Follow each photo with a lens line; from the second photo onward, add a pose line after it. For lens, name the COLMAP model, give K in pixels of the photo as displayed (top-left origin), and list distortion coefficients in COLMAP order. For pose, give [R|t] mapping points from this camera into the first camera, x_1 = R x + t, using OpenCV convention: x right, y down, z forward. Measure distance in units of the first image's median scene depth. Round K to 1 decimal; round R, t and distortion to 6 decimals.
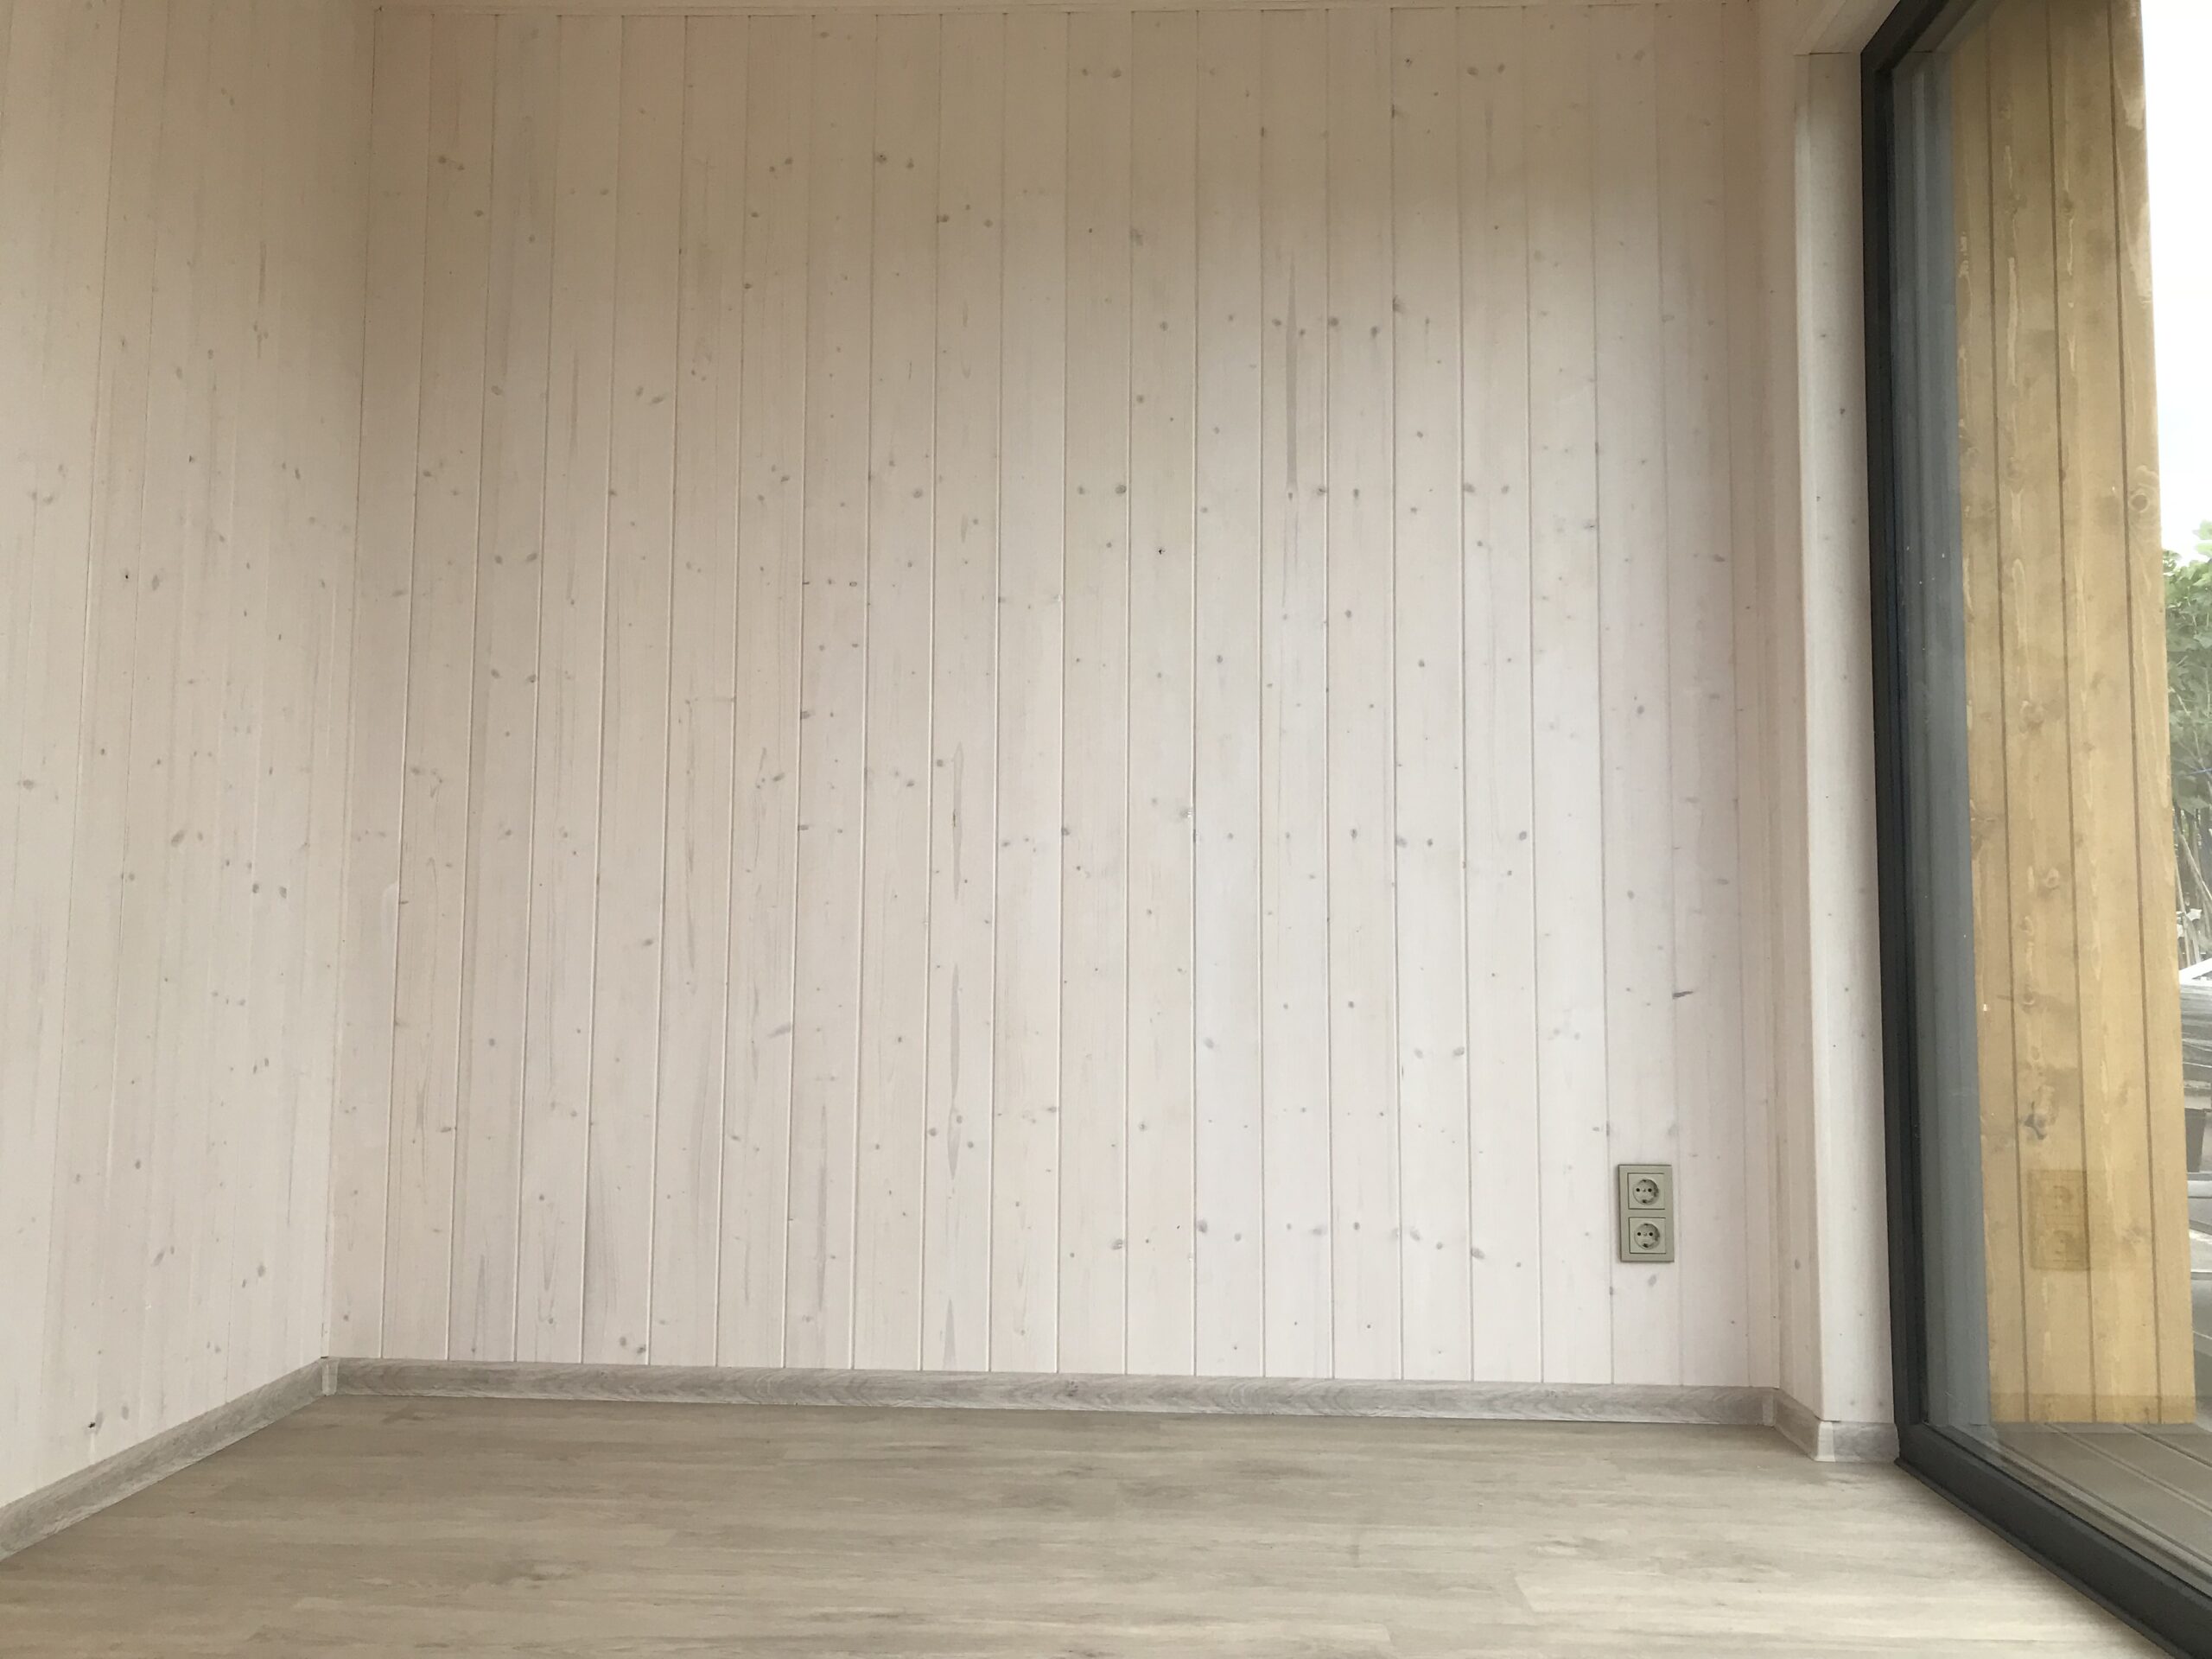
lens RADIAL K [[1837.8, 0, 1106.0], [0, 1837.8, 829.5], [0, 0, 1]] dist [0.018276, -0.006745]
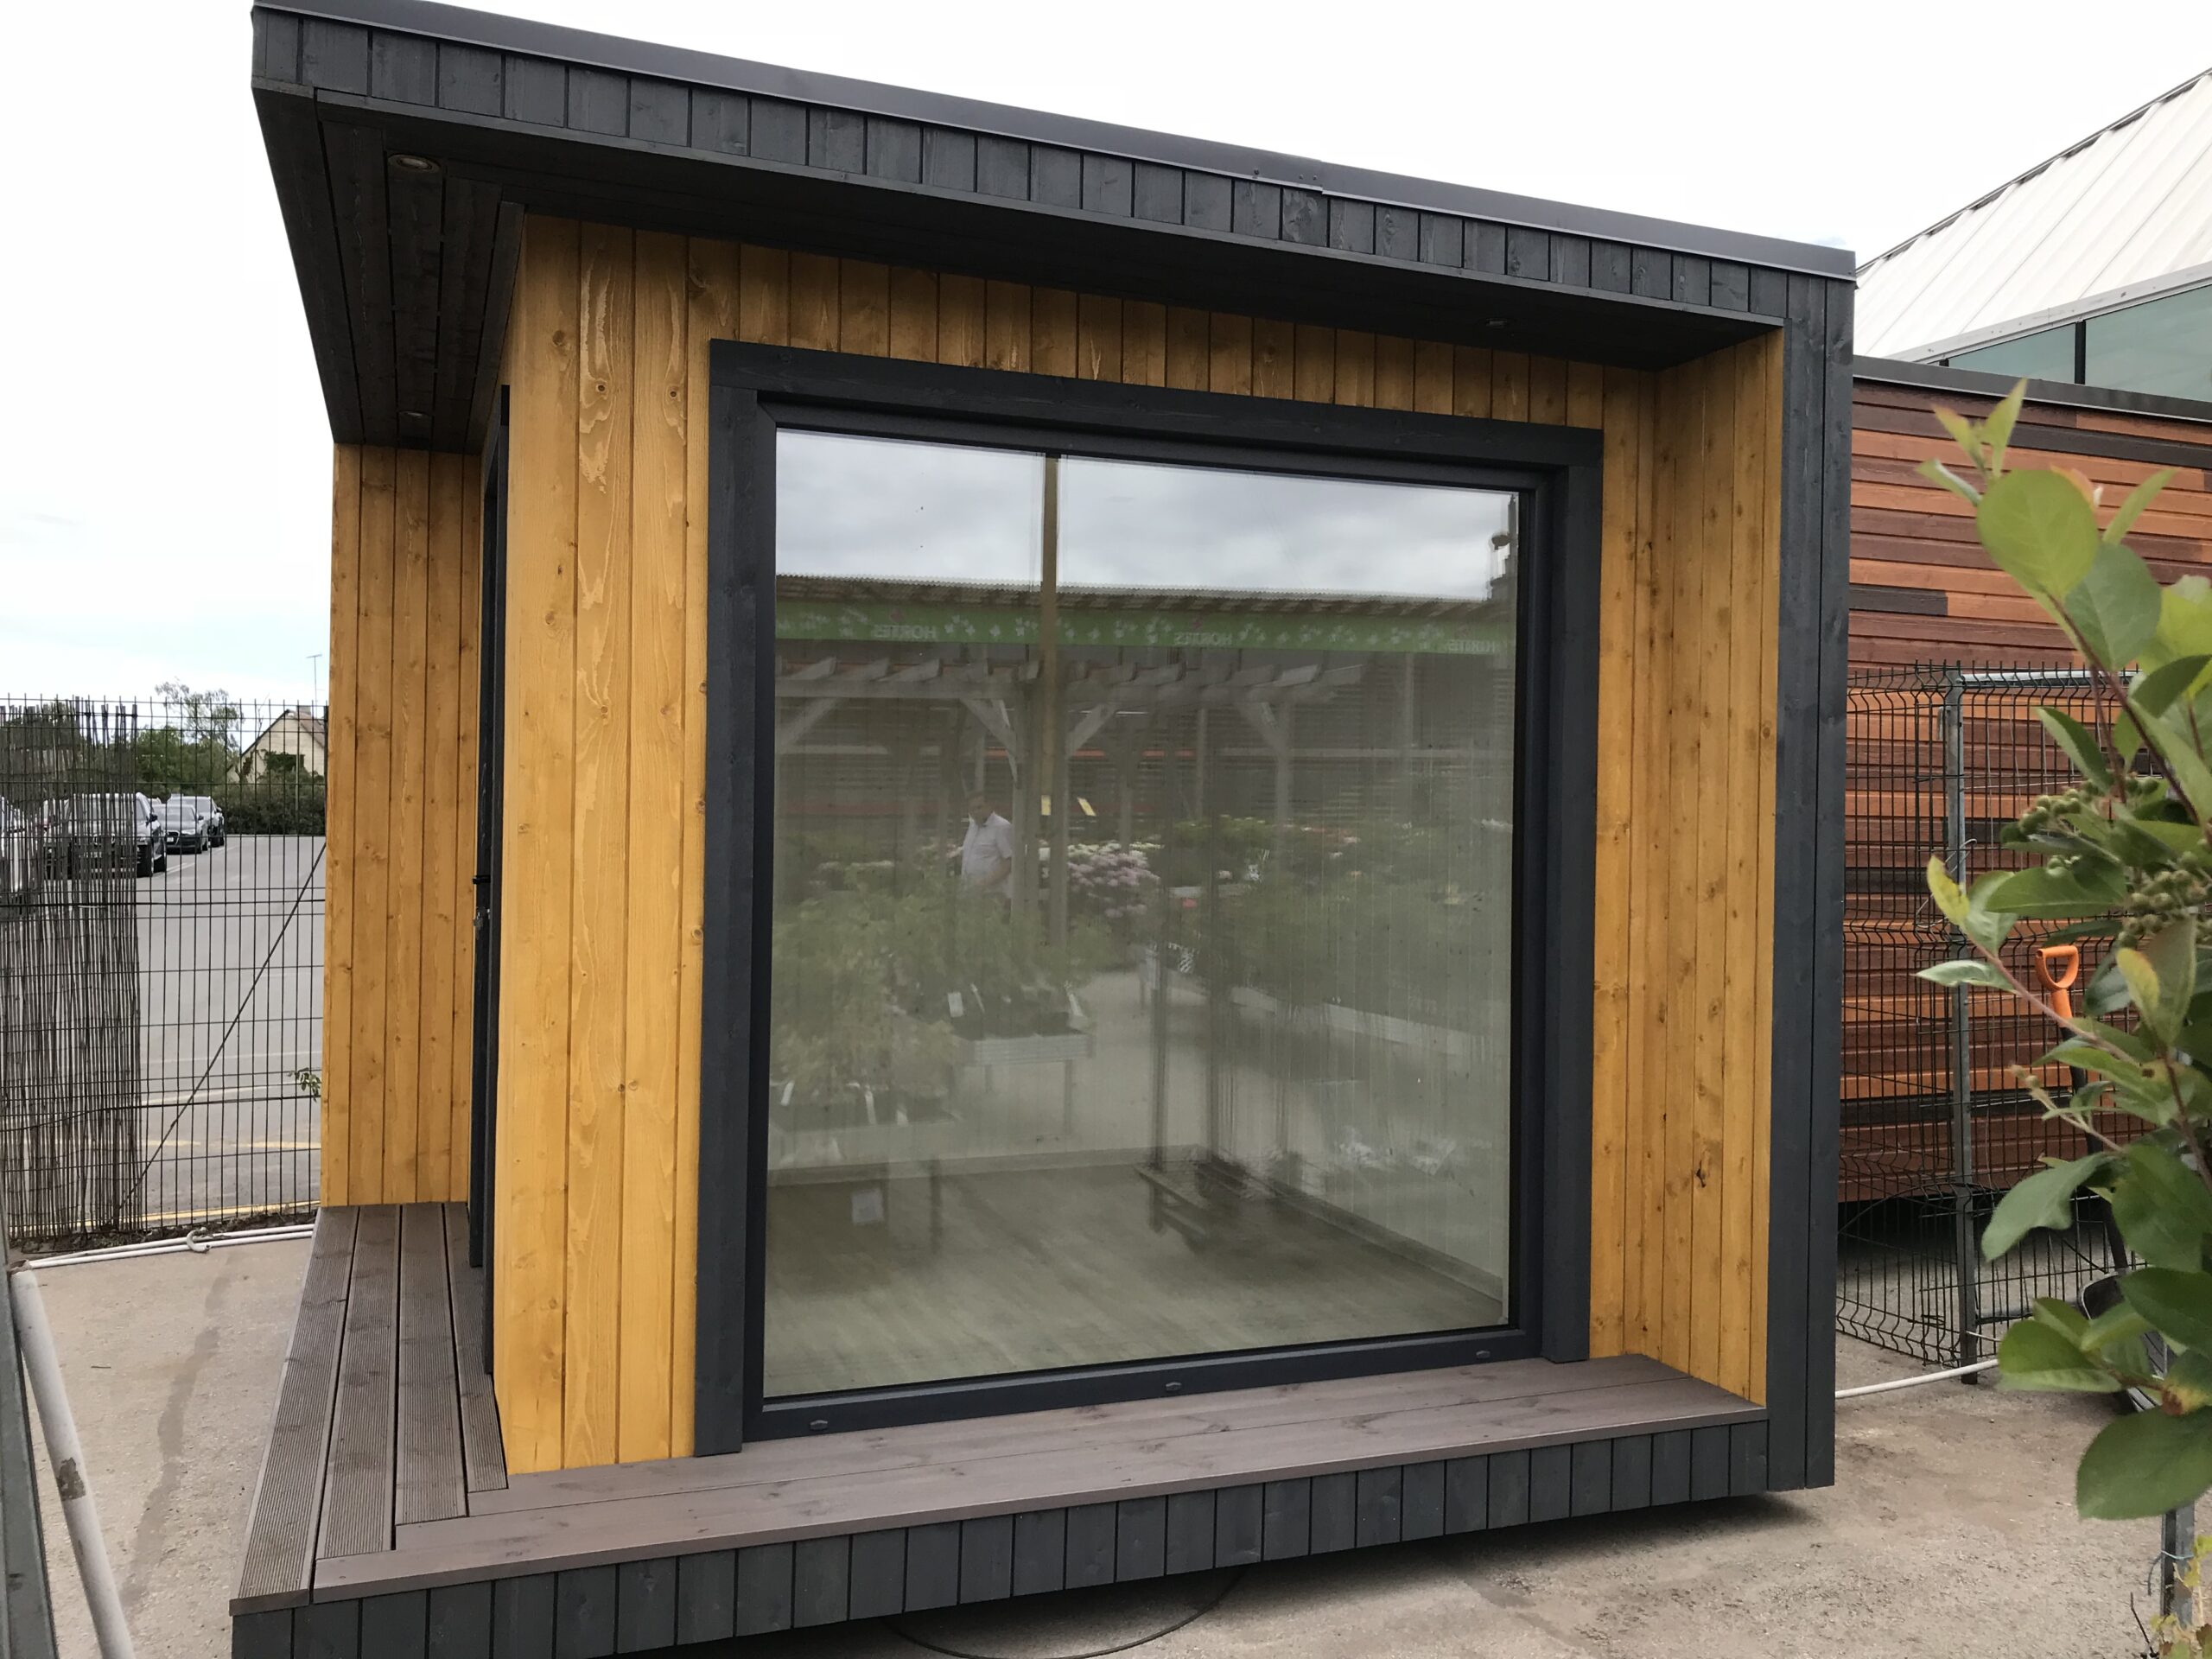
lens RADIAL K [[1837.8, 0, 1106.0], [0, 1837.8, 829.5], [0, 0, 1]] dist [0.018276, -0.006745]
pose [[0.388477, 0.007663, -0.921427, 1.678647], [0.057884, 0.997788, 0.032702, -0.186911], [0.919639, -0.066040, 0.387174, 0.038832]]
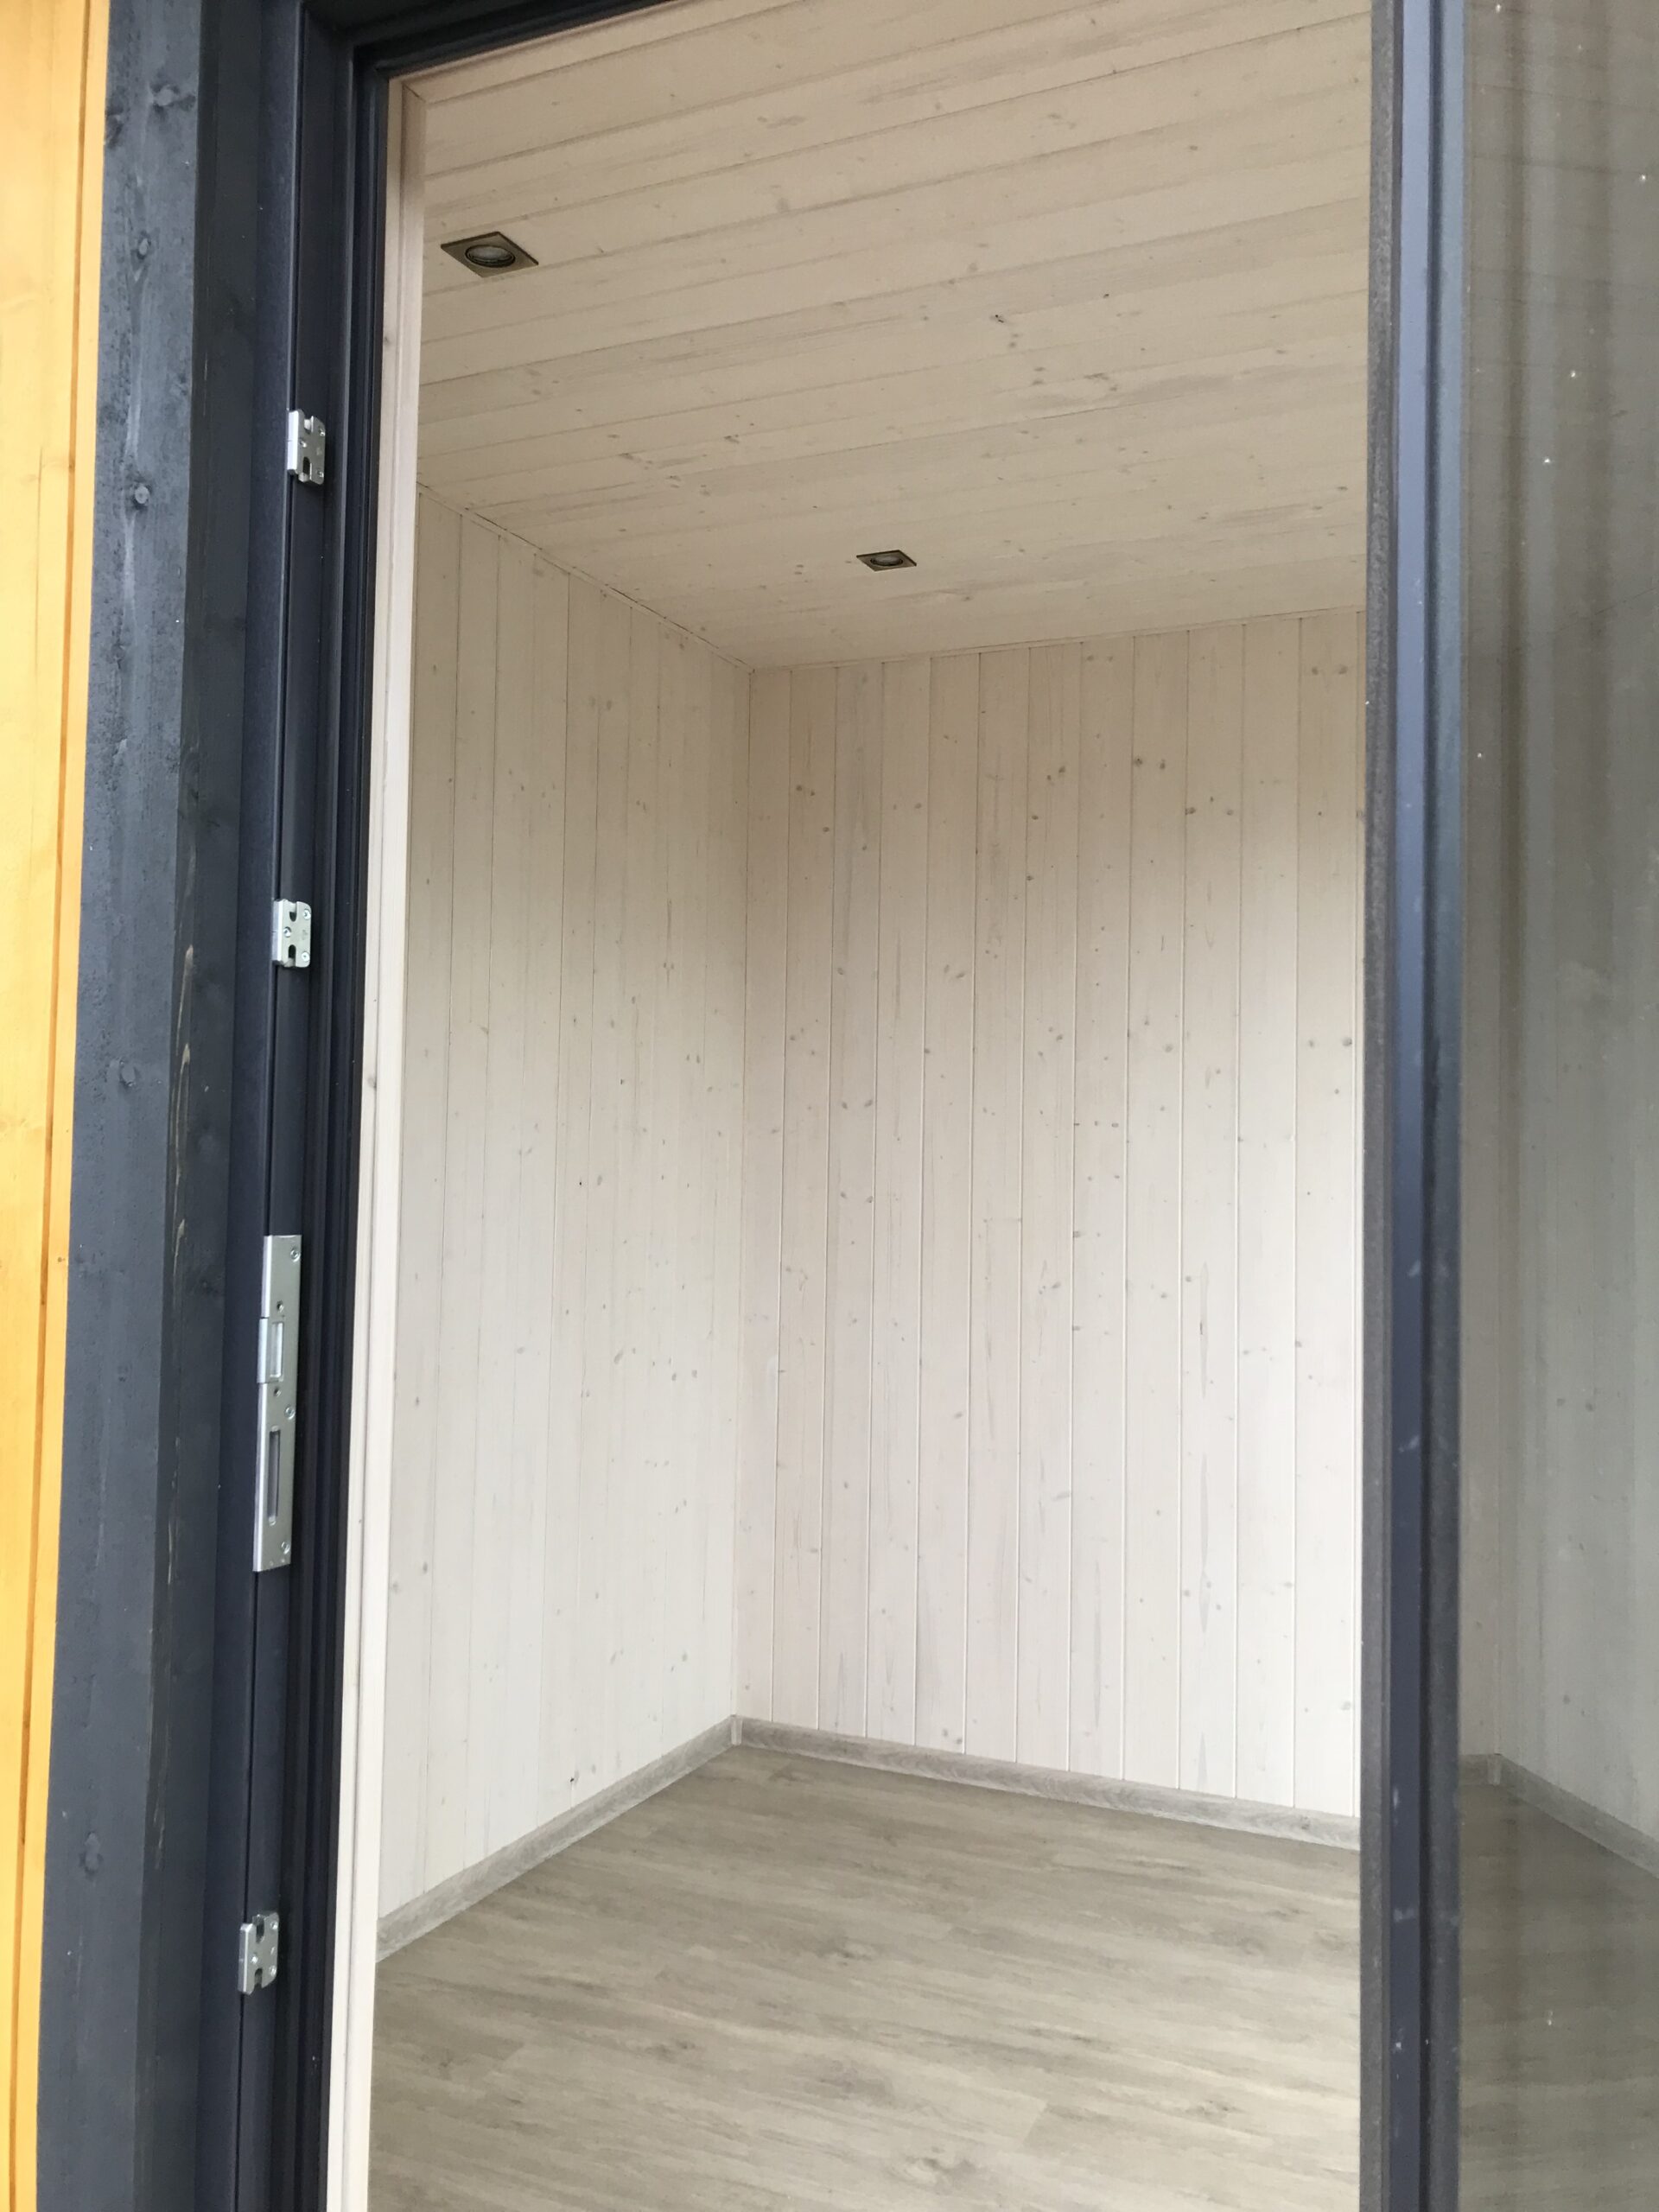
lens RADIAL K [[1837.8, 0, 836.0], [0, 1837.8, 1073.3], [0, 0, 1]] dist [0.018276, -0.006745]
pose [[0.923897, -0.012217, -0.382446, 0.156842], [0.022641, 0.999484, 0.022768, -0.203073], [0.381971, -0.029694, 0.923697, -0.183863]]
